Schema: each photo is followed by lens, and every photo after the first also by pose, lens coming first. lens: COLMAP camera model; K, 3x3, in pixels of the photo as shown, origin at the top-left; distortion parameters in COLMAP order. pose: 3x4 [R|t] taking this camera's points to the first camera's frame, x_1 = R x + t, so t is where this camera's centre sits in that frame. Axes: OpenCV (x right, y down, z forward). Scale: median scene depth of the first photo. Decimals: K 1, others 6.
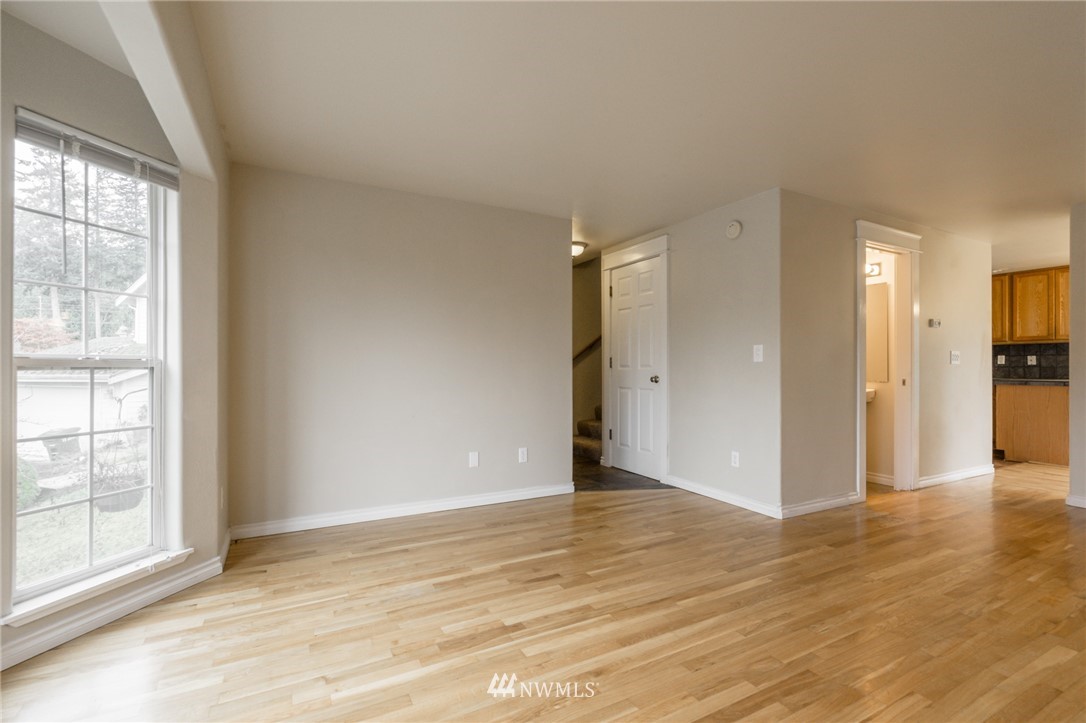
lens RADIAL K [[490.8, 0, 543.0], [0, 490.8, 361.5], [0, 0, 1]] dist [-0.000212, 0.000125]
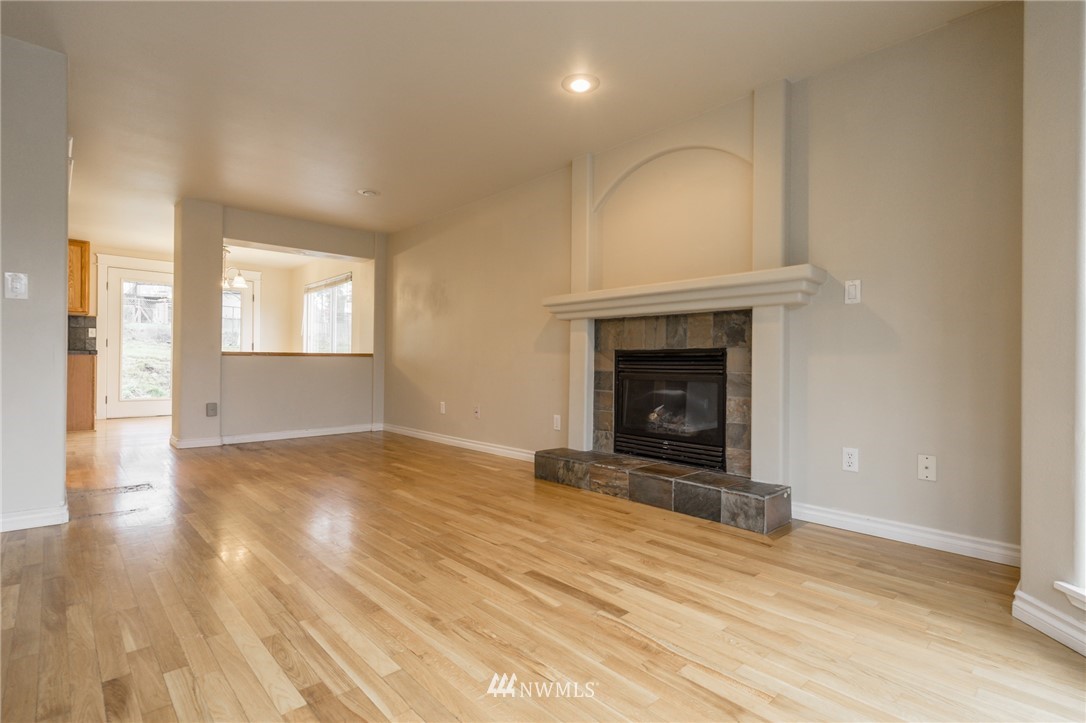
lens RADIAL K [[532.7, 0, 543.0], [0, 532.7, 361.5], [0, 0, 1]] dist [0.011003, -0.000214]
pose [[-0.247069, -0.006225, 0.968978, -0.608355], [-0.017034, 0.999853, 0.002080, 0.097690], [-0.968848, -0.015992, -0.247139, 0.709042]]
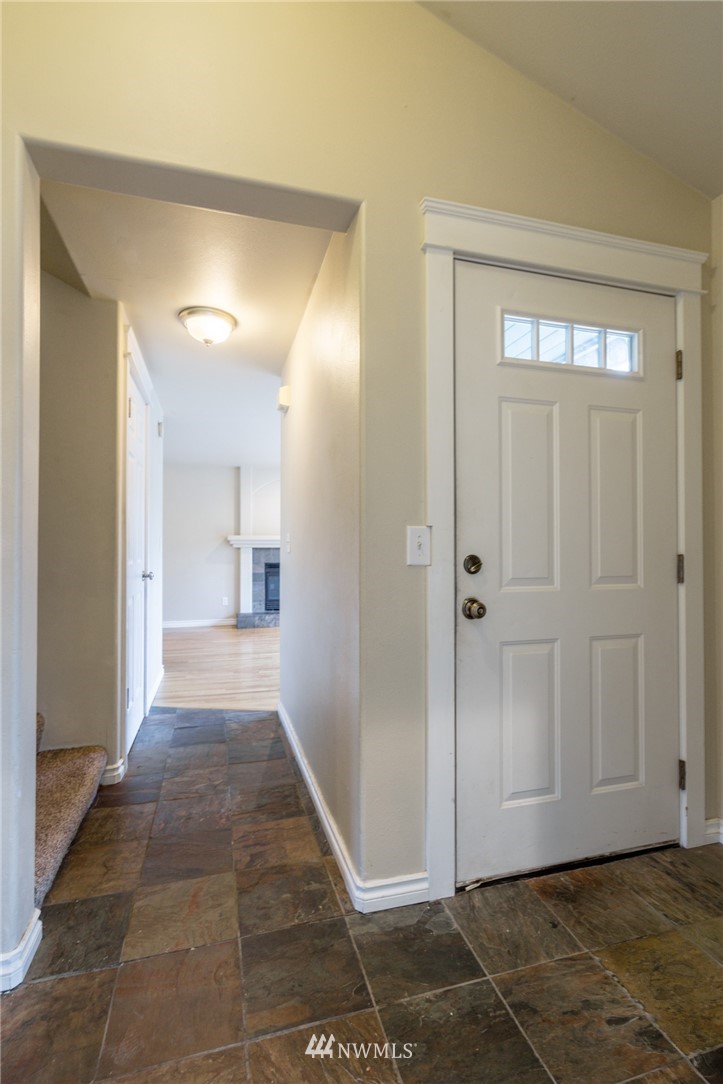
lens RADIAL K [[492.9, 0, 361.5], [0, 492.9, 542.0], [0, 0, 1]] dist [-0.000137, 0.001045]
pose [[-0.980024, 0.000847, 0.198879, -0.365479], [-0.003775, 0.999731, -0.022863, 0.008020], [-0.198845, -0.023158, -0.979757, 2.886393]]
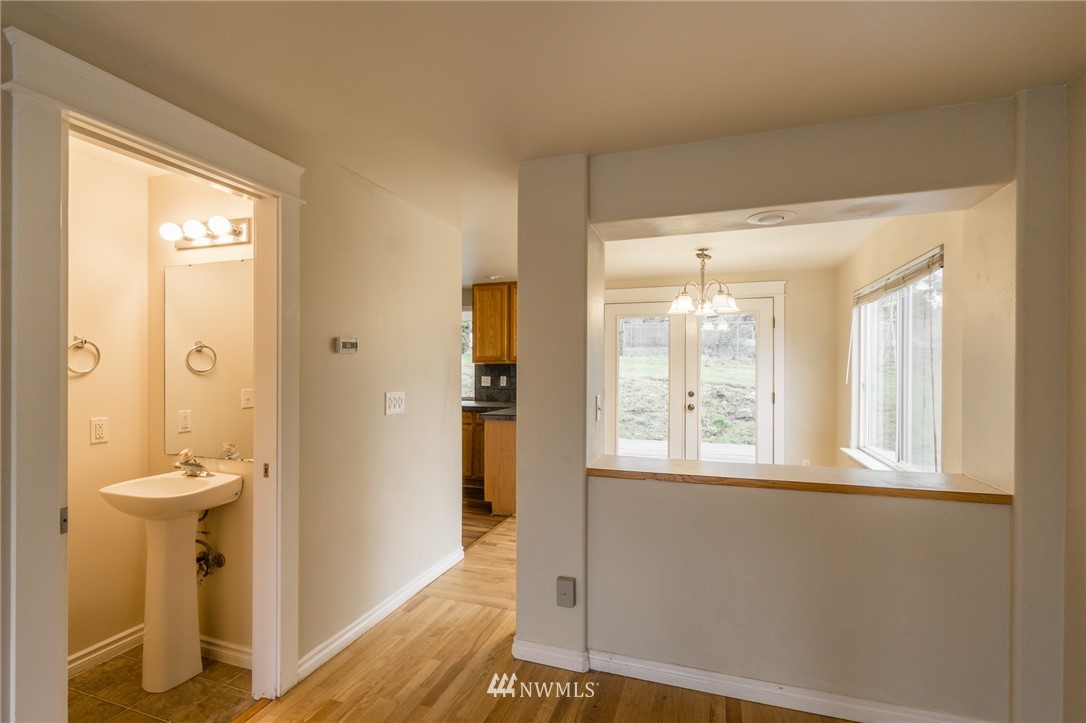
lens RADIAL K [[493.8, 0, 546.6], [0, 493.8, 364.0], [0, 0, 1]] dist [-0.000137, 0.001045]
pose [[0.734257, -0.004659, 0.678855, 1.043626], [-0.000235, 0.999975, 0.007116, -0.107553], [-0.678871, -0.005384, 0.734238, 0.799991]]
